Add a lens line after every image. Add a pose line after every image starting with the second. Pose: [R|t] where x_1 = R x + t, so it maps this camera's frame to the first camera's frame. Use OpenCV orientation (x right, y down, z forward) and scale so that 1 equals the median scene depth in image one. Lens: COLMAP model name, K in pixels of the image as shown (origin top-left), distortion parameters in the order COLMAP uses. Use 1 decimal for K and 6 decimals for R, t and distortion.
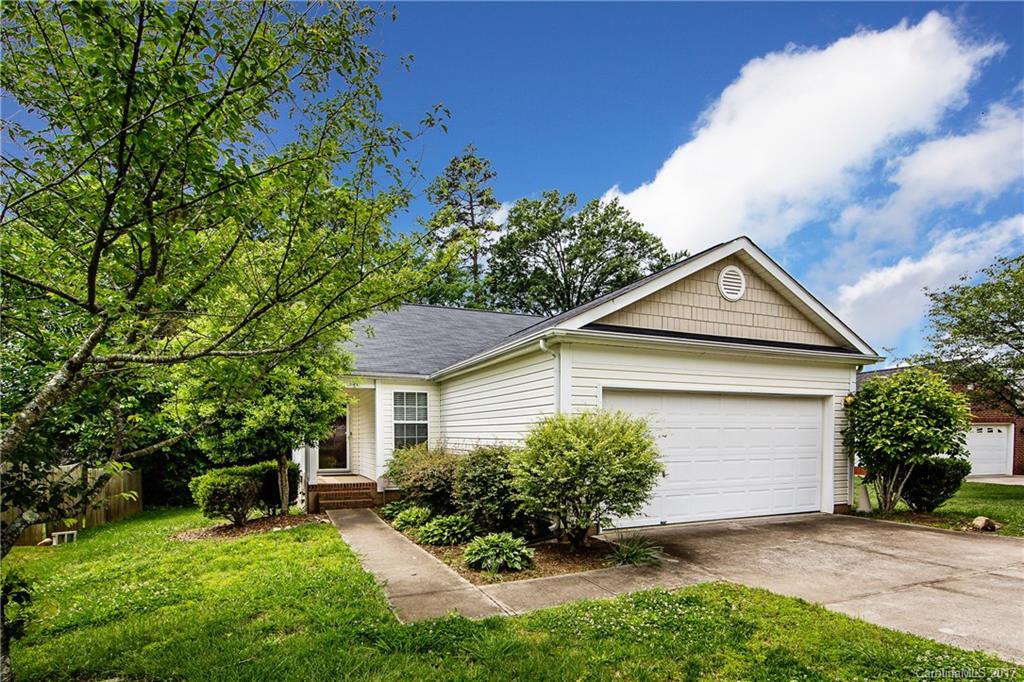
lens RADIAL K [[430.7, 0, 469.3], [0, 430.7, 435.5], [0, 0, 1]] dist [-0.007166, 0.000219]
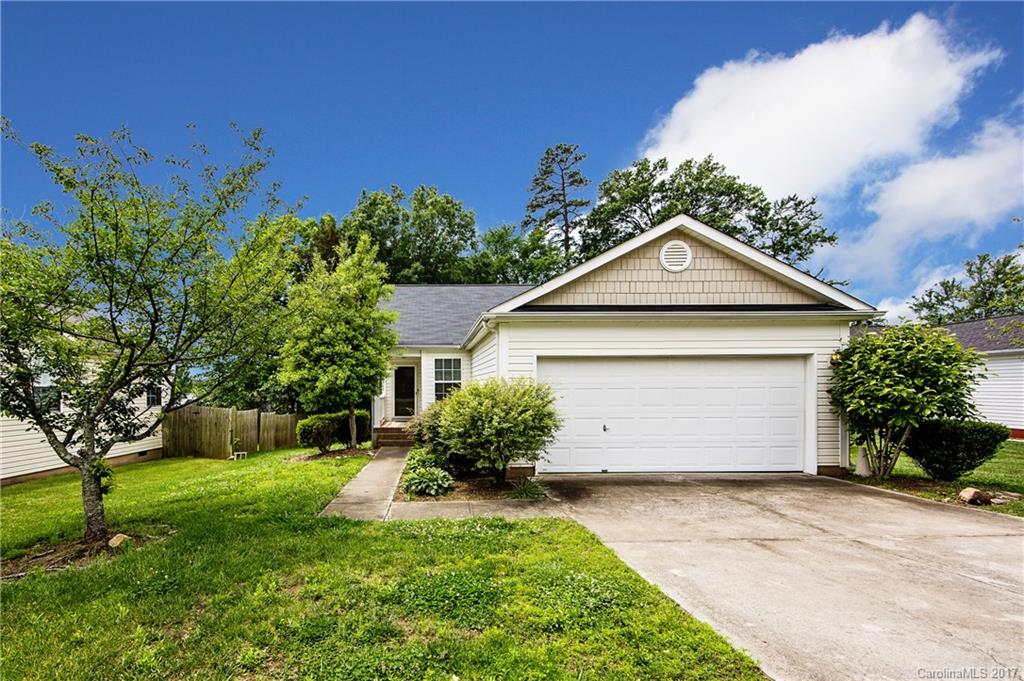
lens RADIAL K [[430.7, 0, 570.2], [0, 430.7, 371.7], [0, 0, 1]] dist [-0.007166, 0.000219]
pose [[0.947931, -0.009293, -0.318341, 0.630111], [0.002108, 0.999735, -0.022907, -0.030974], [0.318470, 0.021044, 0.947699, -0.108501]]
